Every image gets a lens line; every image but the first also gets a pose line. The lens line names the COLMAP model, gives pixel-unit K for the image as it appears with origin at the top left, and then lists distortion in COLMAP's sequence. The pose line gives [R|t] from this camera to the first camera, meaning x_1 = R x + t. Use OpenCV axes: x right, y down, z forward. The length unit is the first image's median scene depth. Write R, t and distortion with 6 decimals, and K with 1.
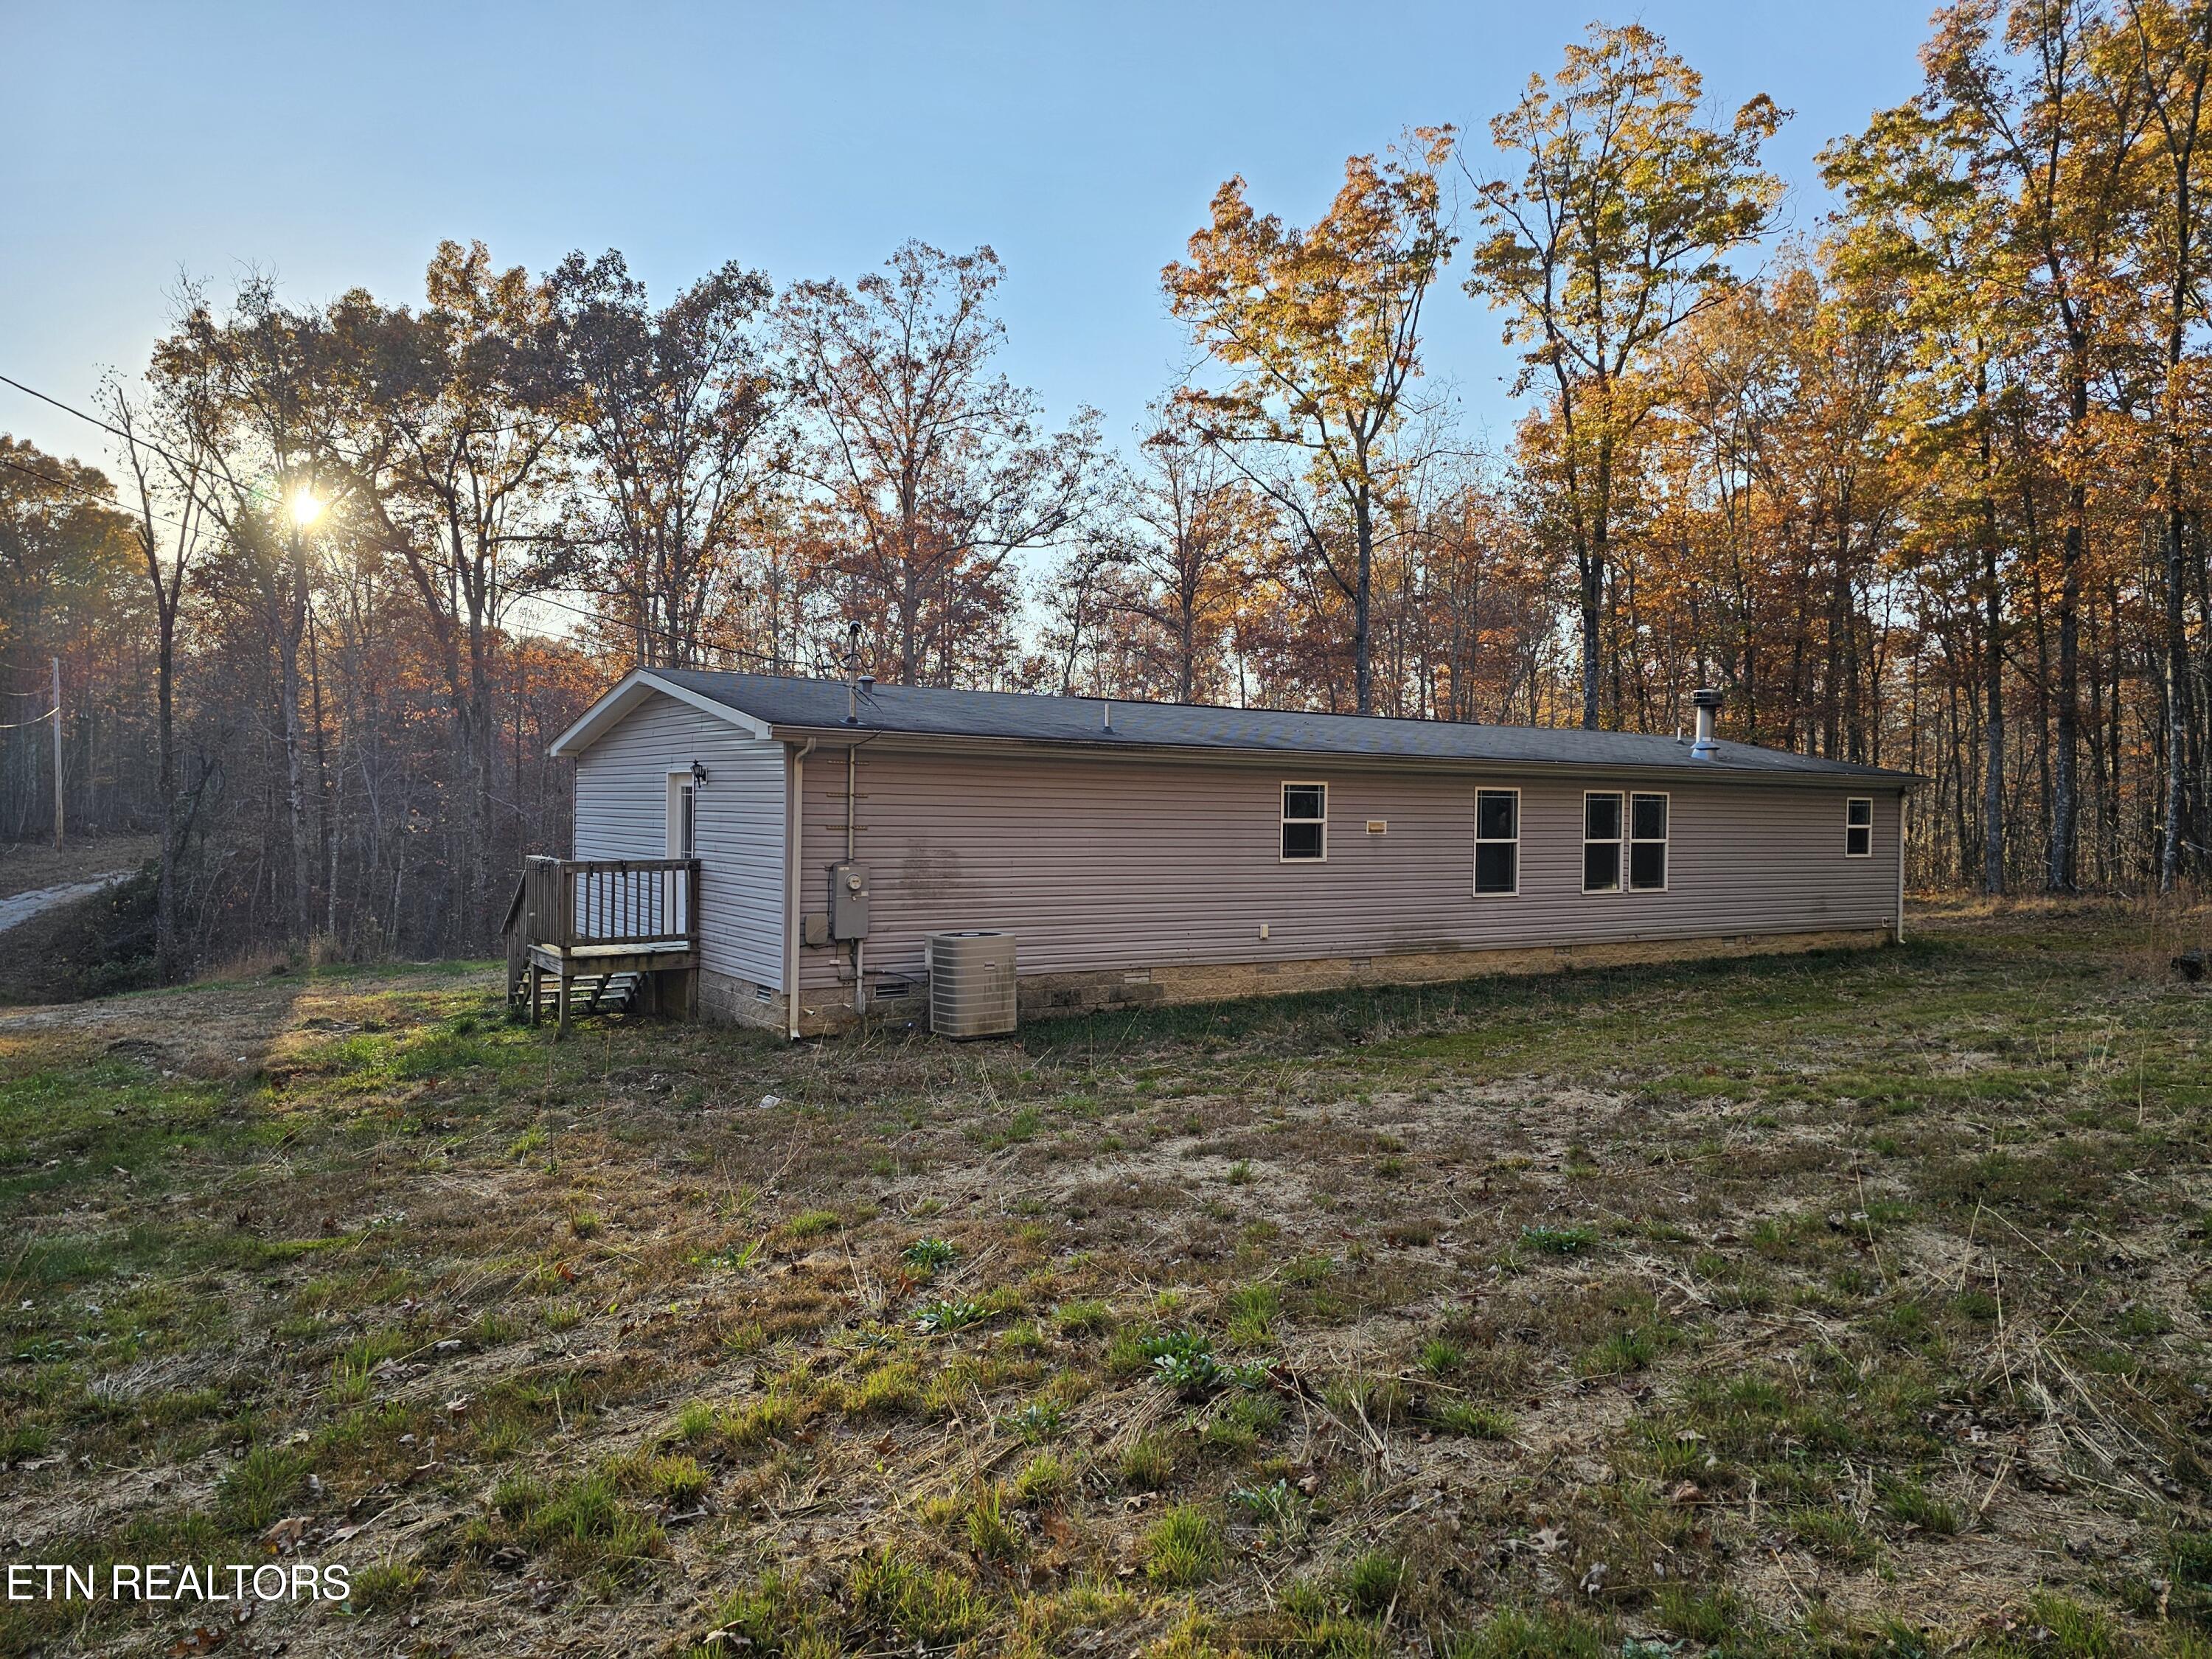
lens RADIAL K [[1474.4, 0, 1104.3], [0, 1474.4, 831.9], [0, 0, 1]] dist [0.043156, -0.027127]
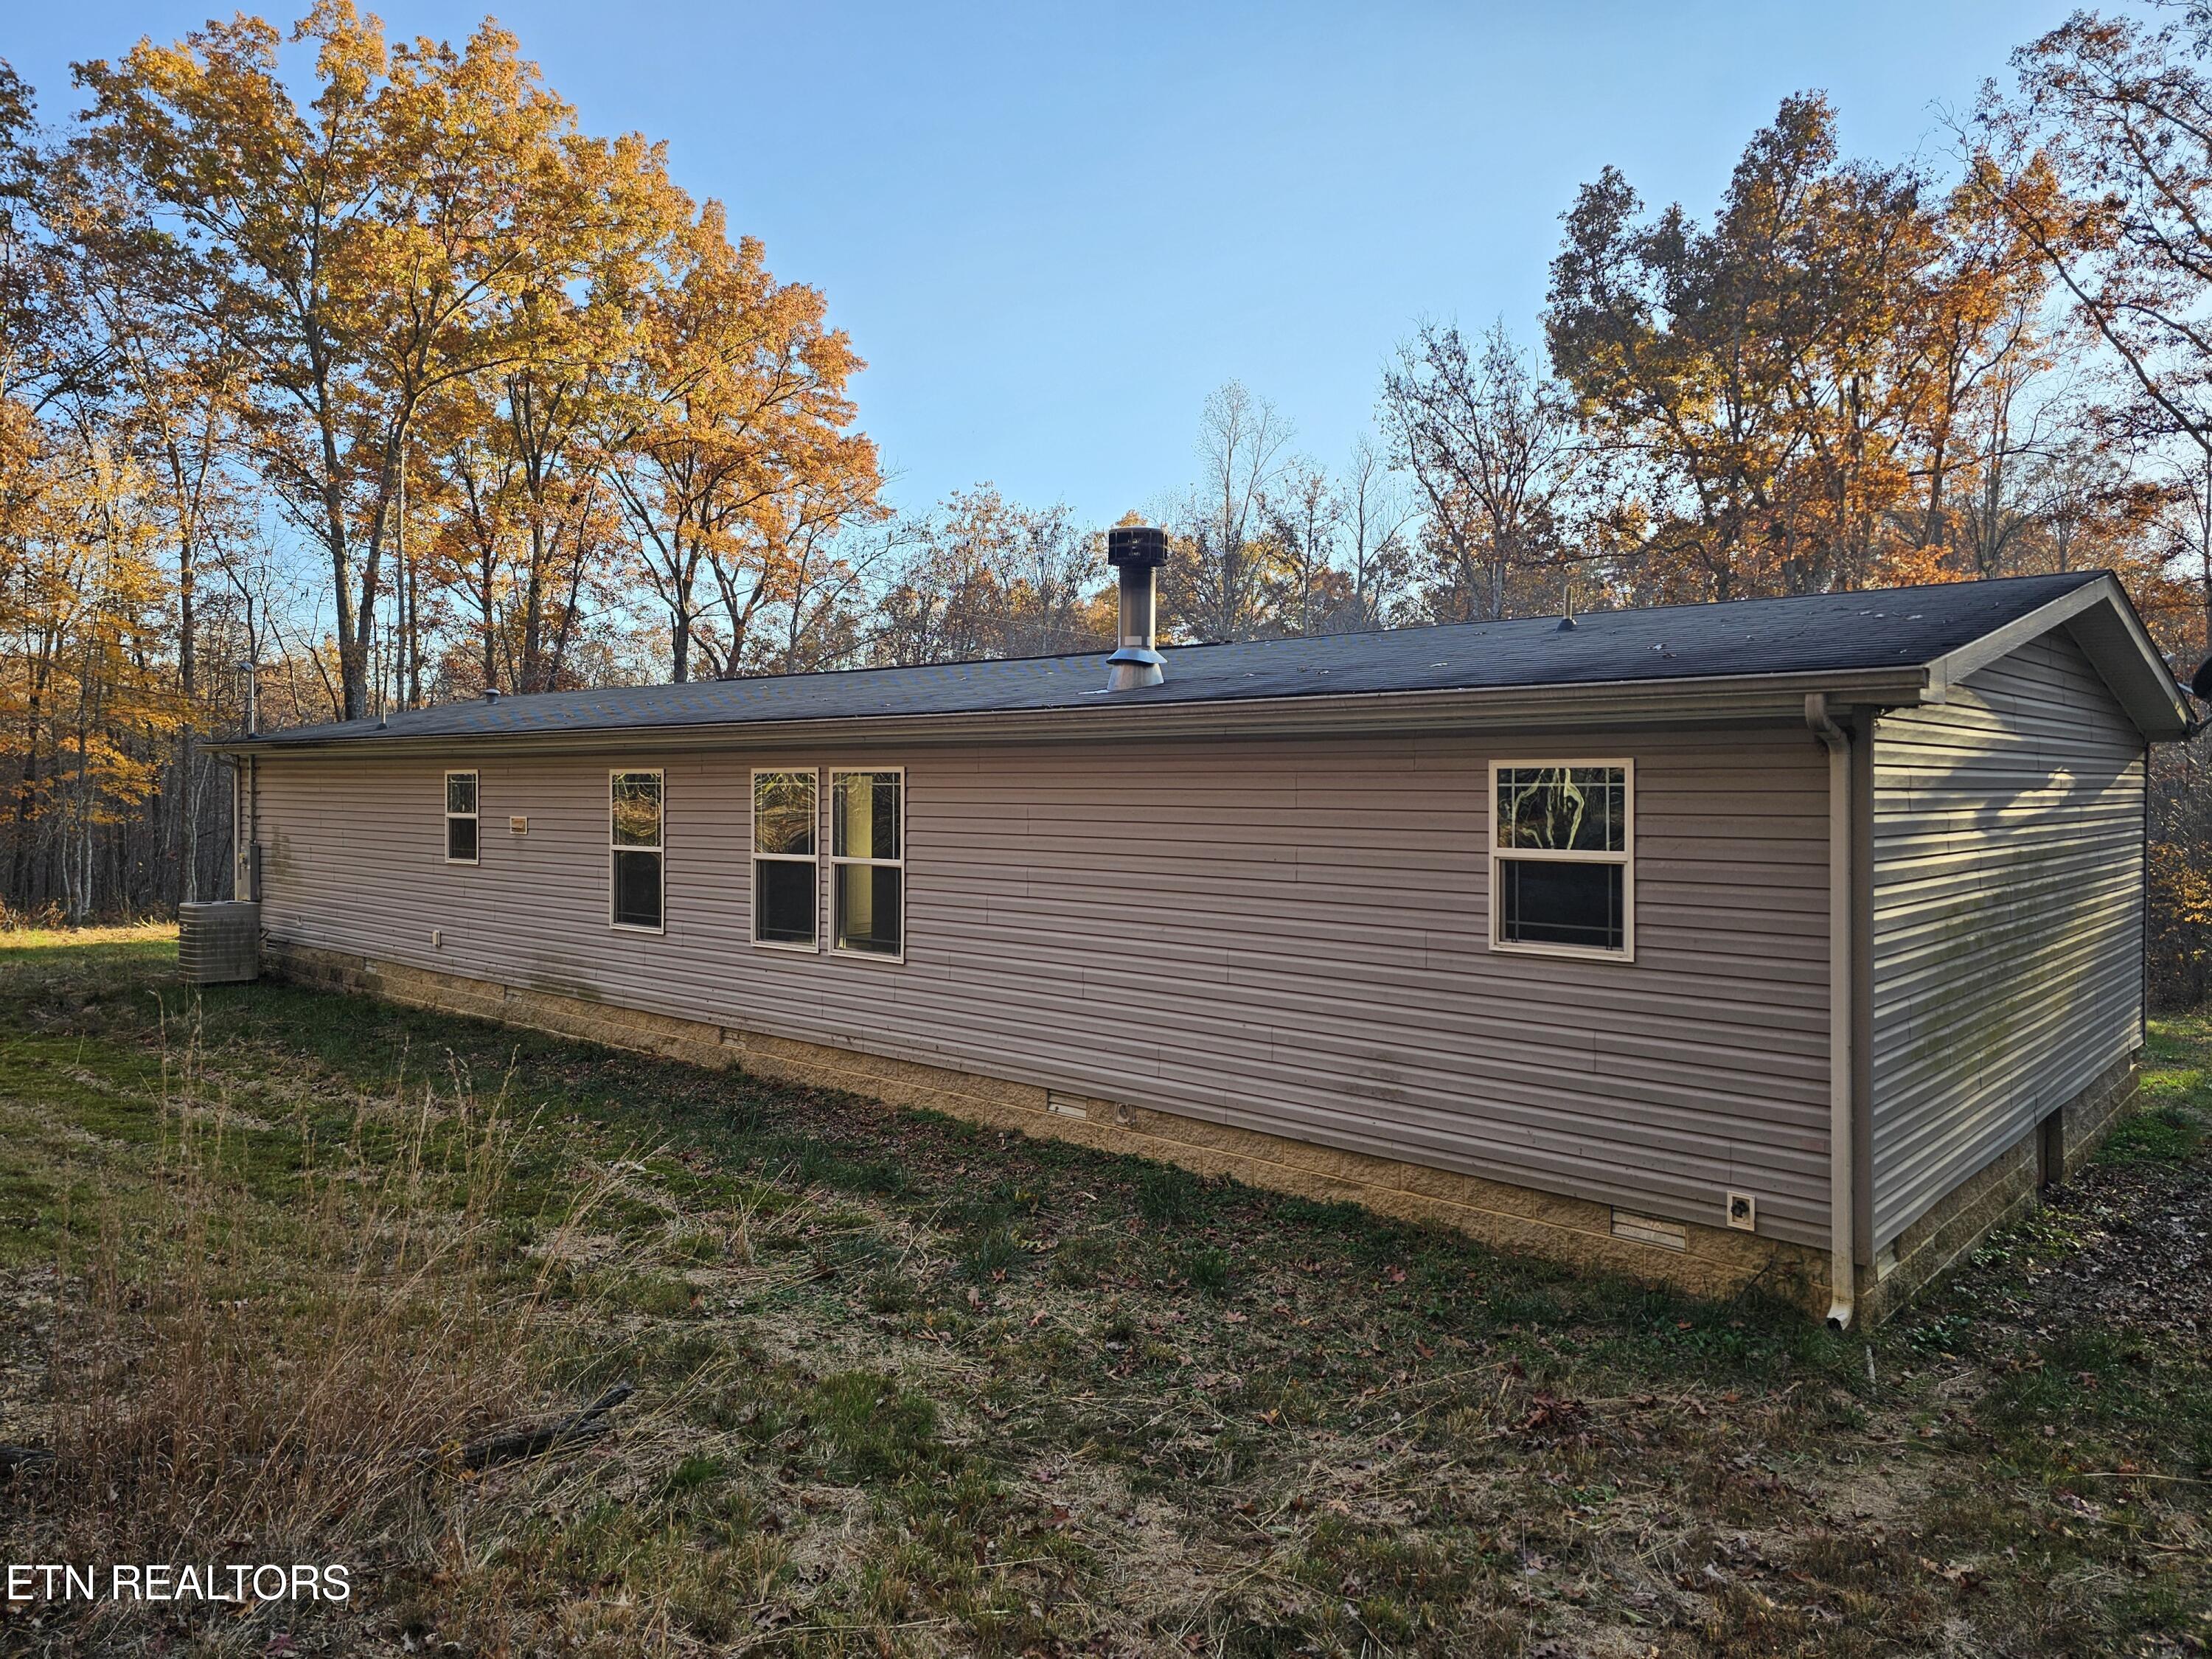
lens RADIAL K [[1474.4, 0, 1108.5], [0, 1474.4, 820.8], [0, 0, 1]] dist [0.043156, -0.027127]
pose [[0.239264, 0.005718, -0.970938, 0.902600], [-0.018147, 0.999834, 0.001416, -0.010794], [0.970785, 0.017281, 0.239328, 0.974476]]
